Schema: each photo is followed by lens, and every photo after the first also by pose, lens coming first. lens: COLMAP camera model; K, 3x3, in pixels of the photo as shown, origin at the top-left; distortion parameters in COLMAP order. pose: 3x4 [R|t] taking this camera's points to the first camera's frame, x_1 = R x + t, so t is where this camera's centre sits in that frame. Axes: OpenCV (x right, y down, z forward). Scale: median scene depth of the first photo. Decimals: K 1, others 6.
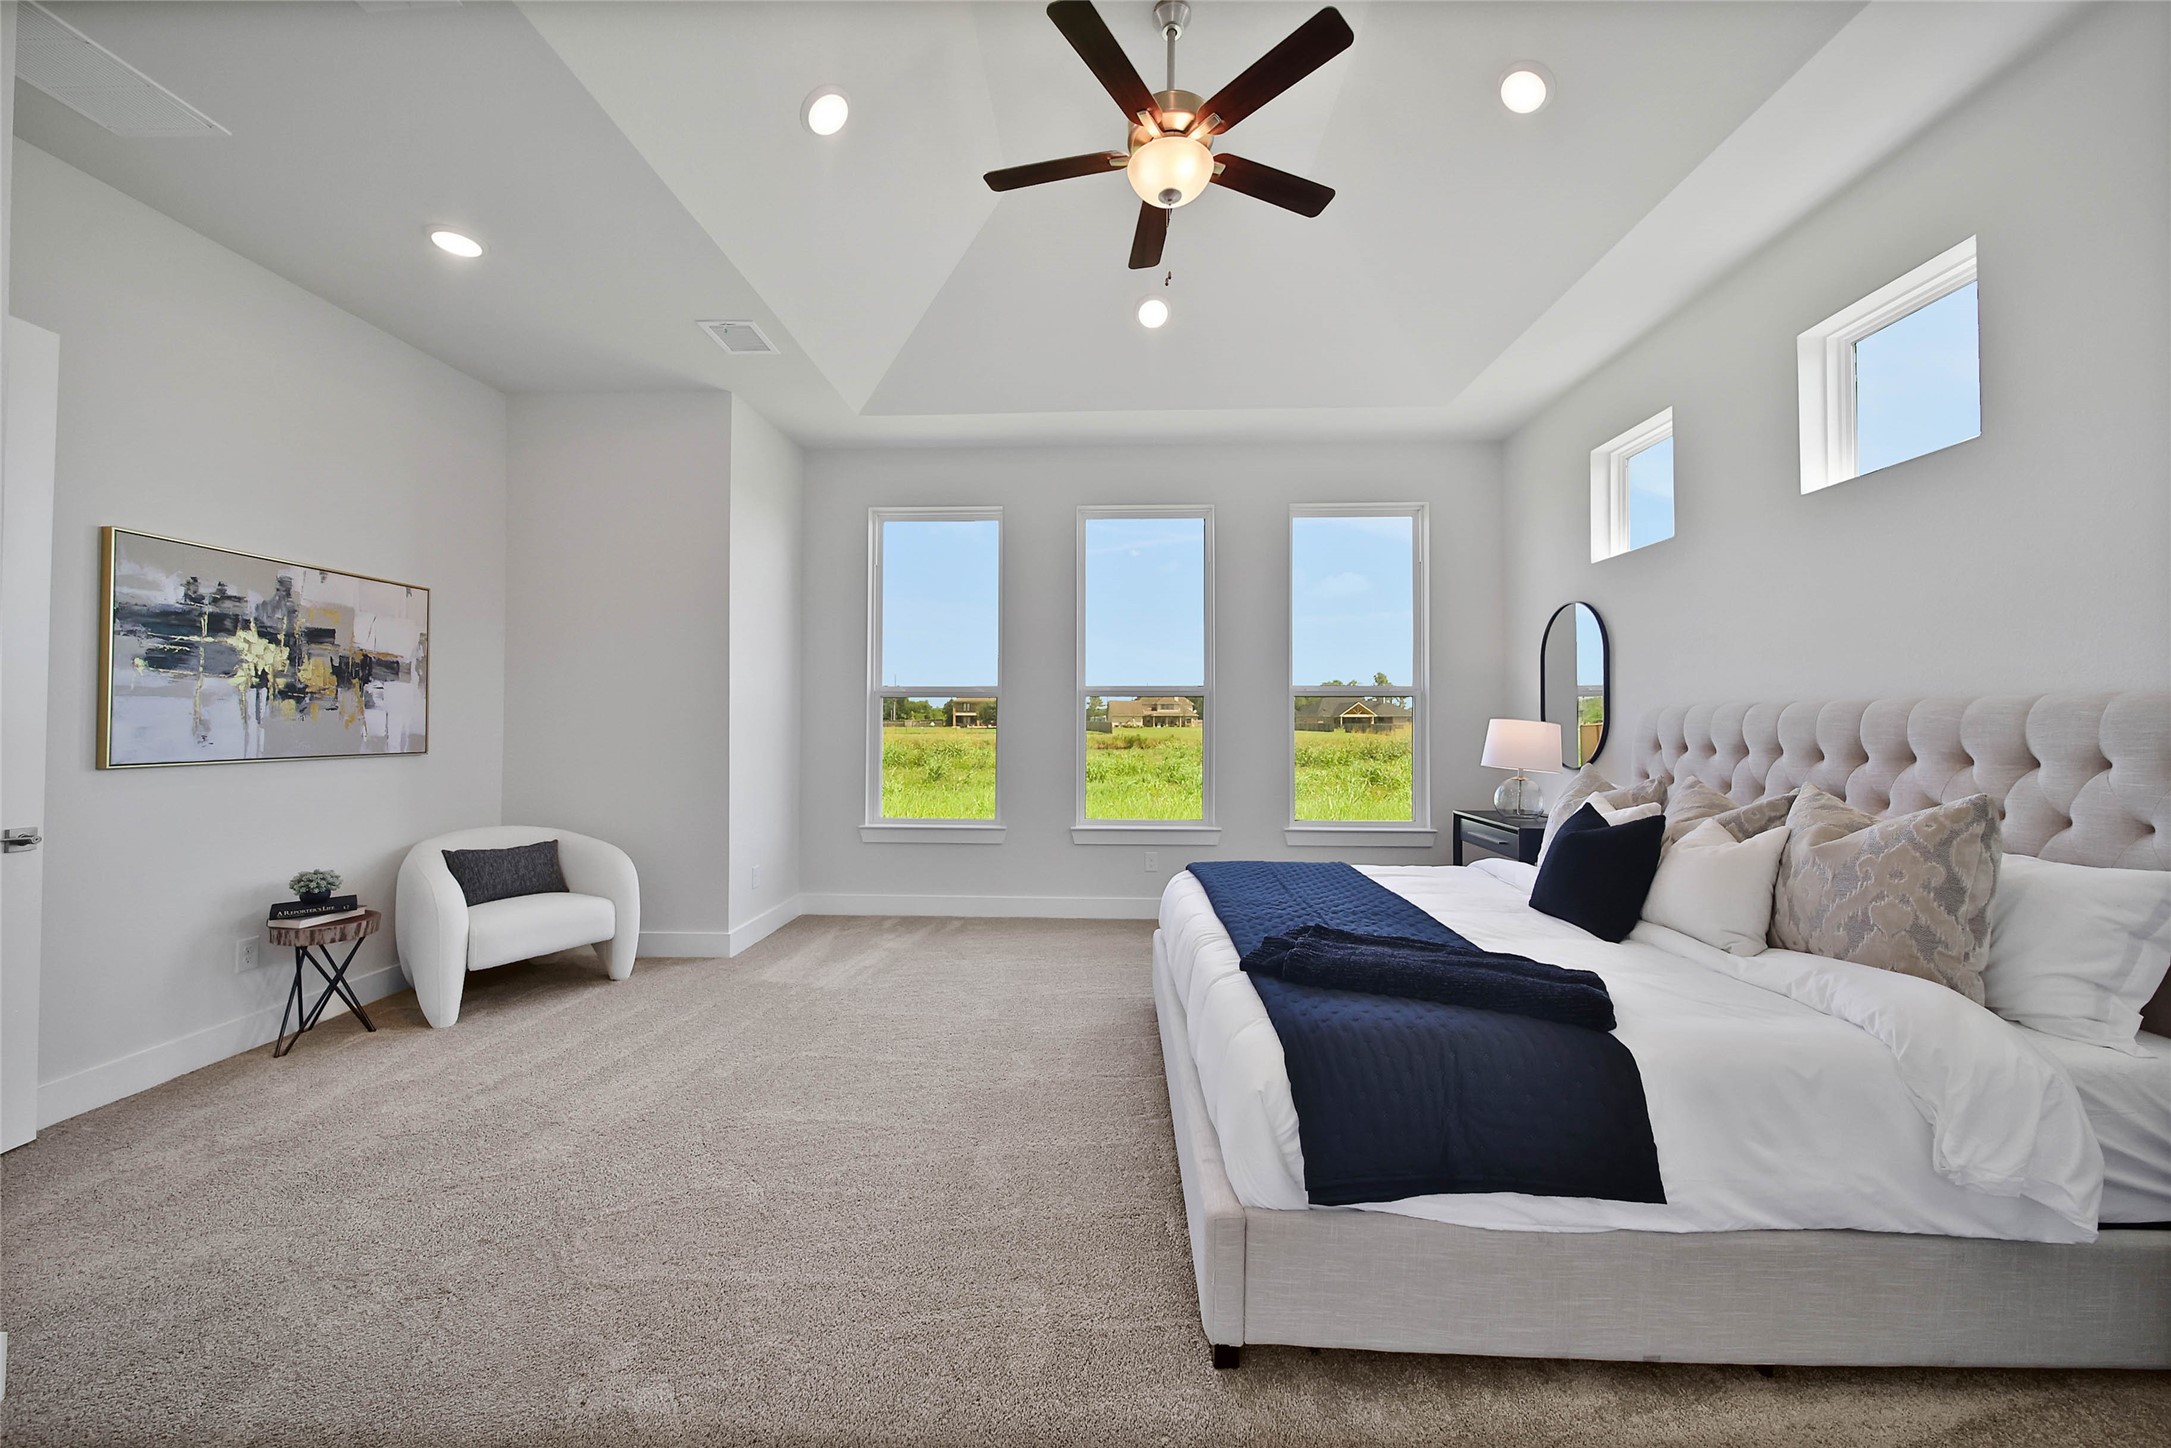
lens RADIAL K [[783.6, 0, 1084.3], [0, 783.6, 710.2], [0, 0, 1]] dist [-0.000112, -0.000271]
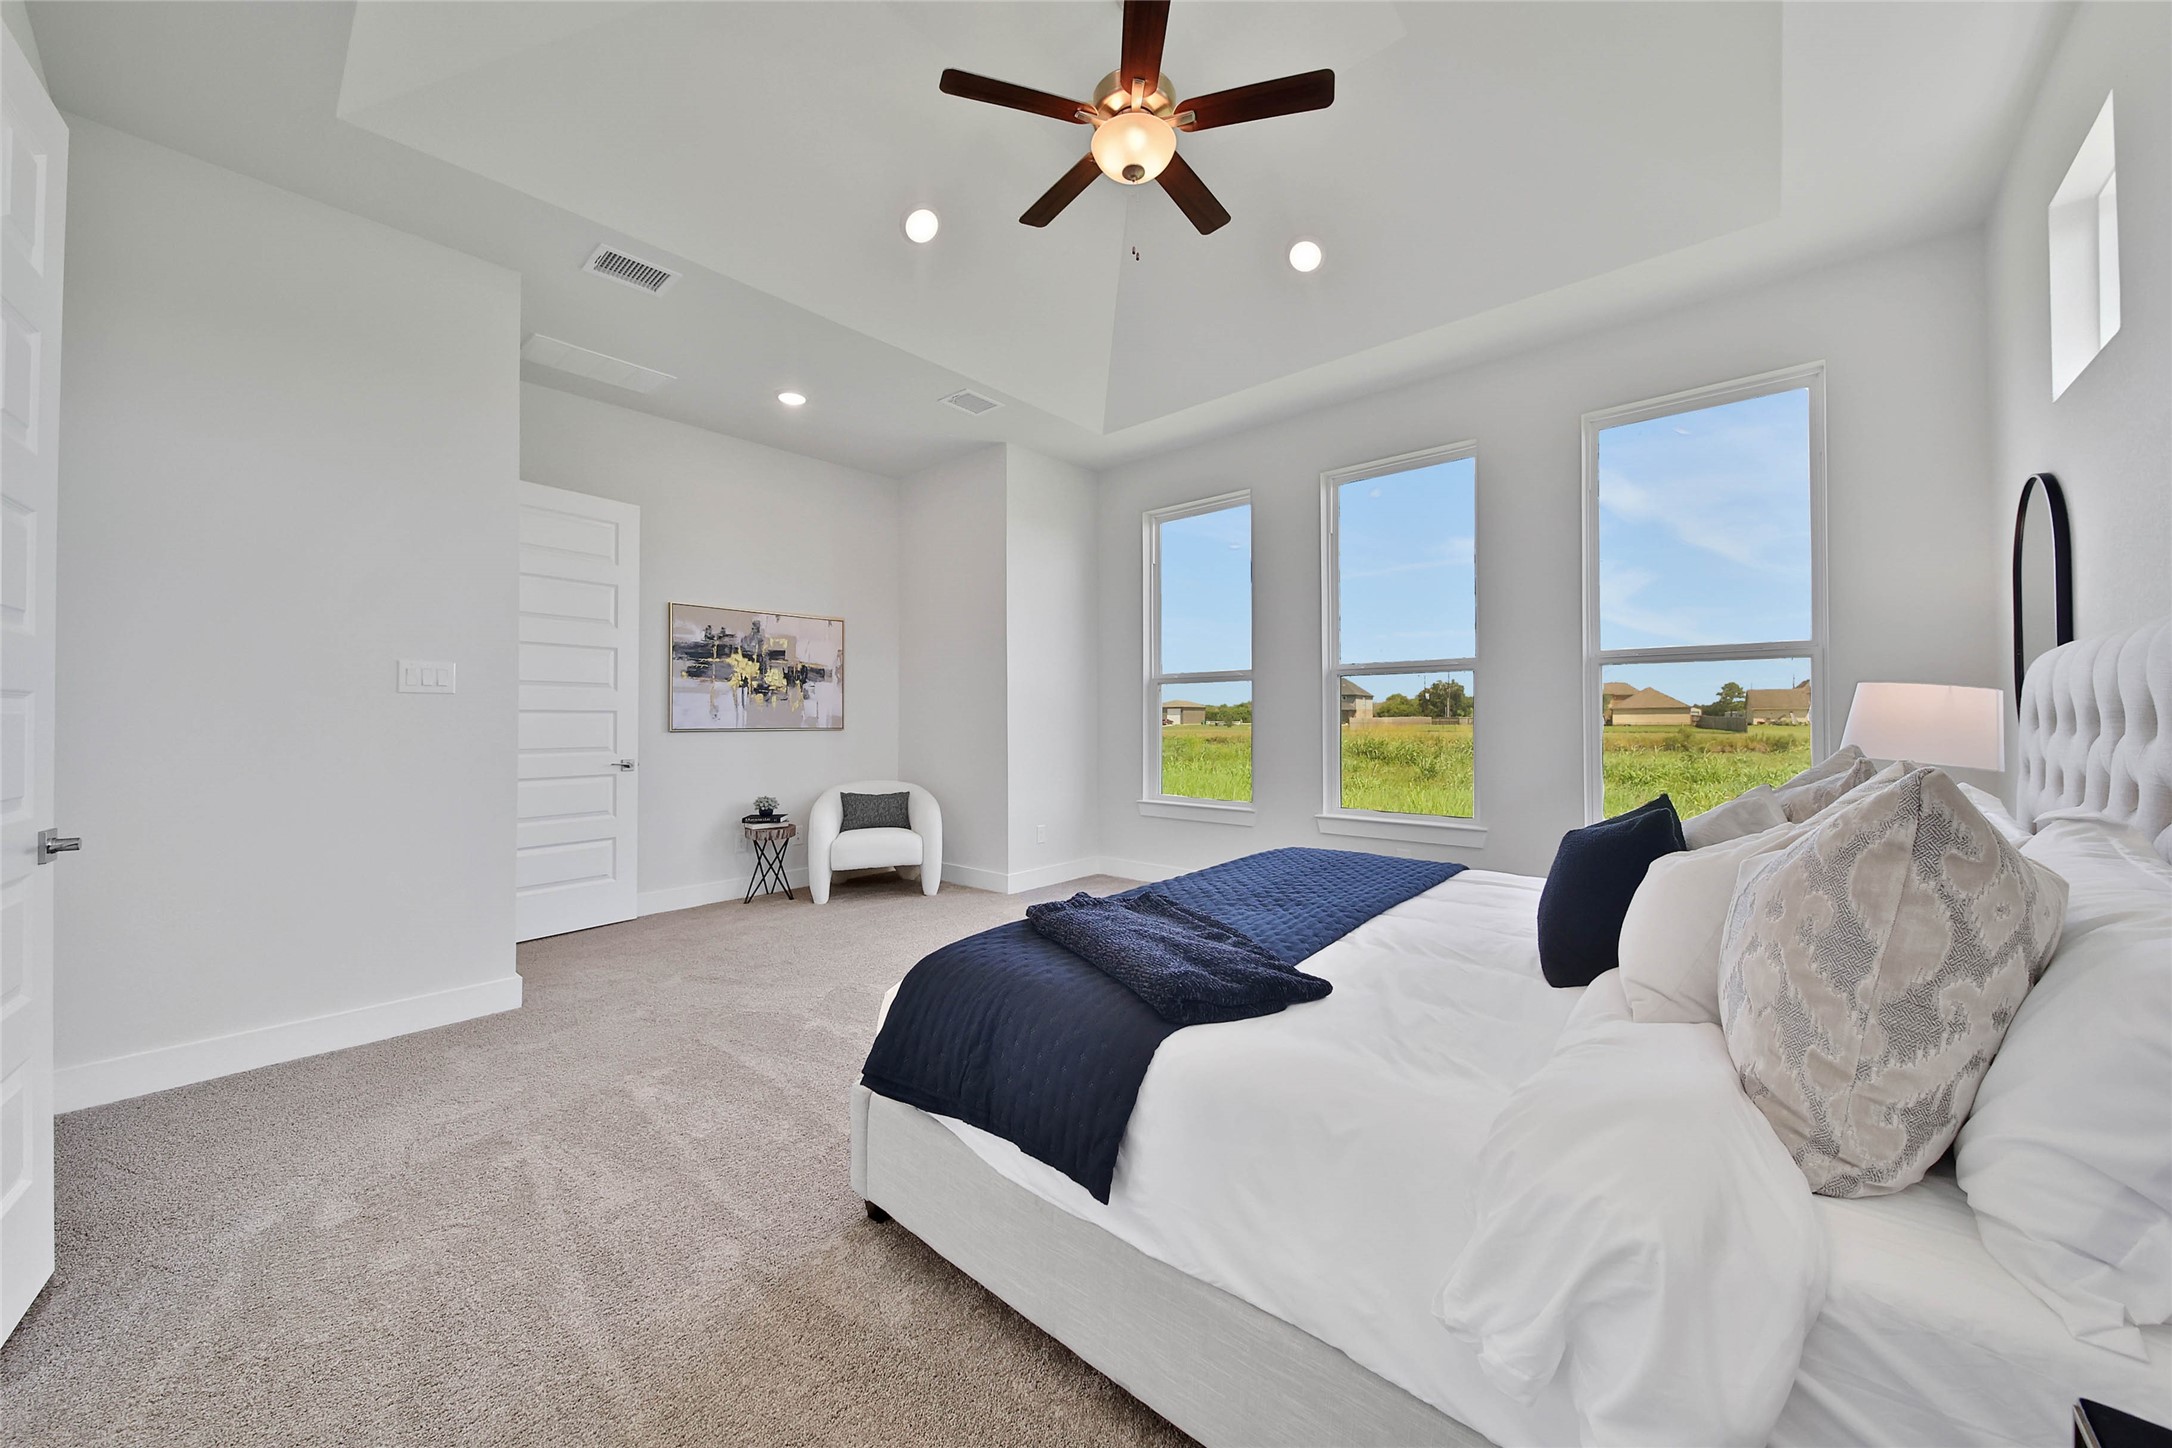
lens RADIAL K [[781.3, 0, 1077.0], [0, 781.3, 714.5], [0, 0, 1]] dist [-0.000687, -0.000183]
pose [[0.775545, -0.008333, -0.631237, 0.574384], [0.013449, 0.999904, 0.003323, 0.034526], [0.631149, -0.011067, 0.775583, 0.138583]]
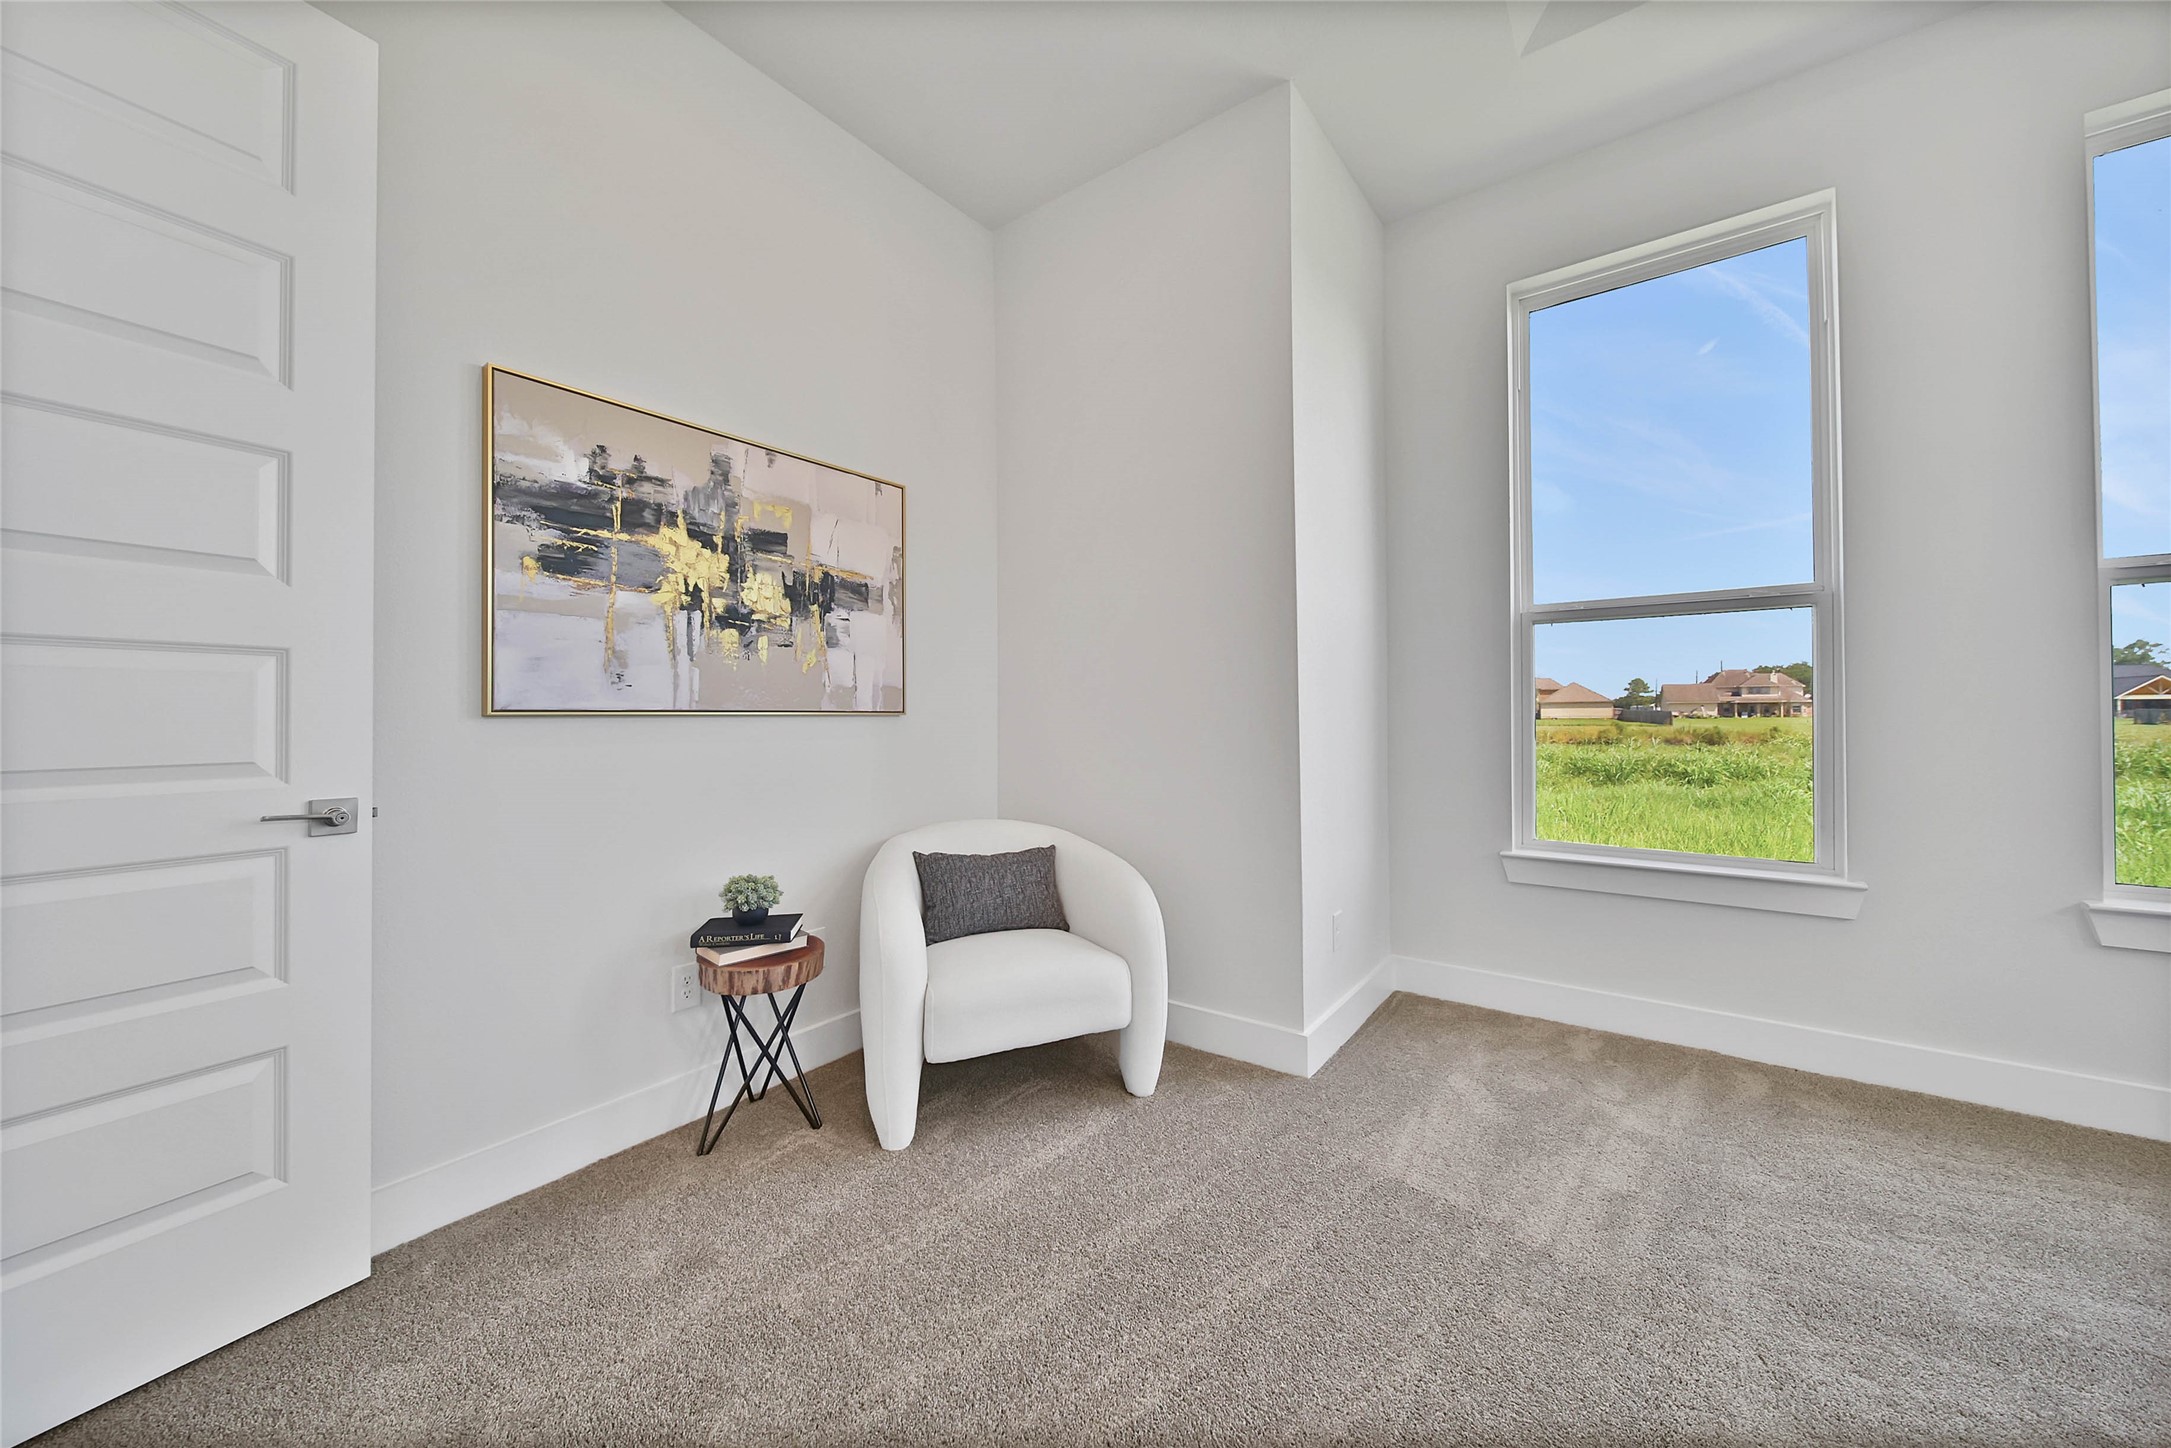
lens RADIAL K [[783.6, 0, 1084.3], [0, 783.6, 710.2], [0, 0, 1]] dist [-0.000112, -0.000271]
pose [[0.824381, -0.012470, -0.565897, -0.360470], [0.017596, 0.999839, 0.003601, 0.064508], [0.565761, -0.012926, 0.824468, 0.611822]]
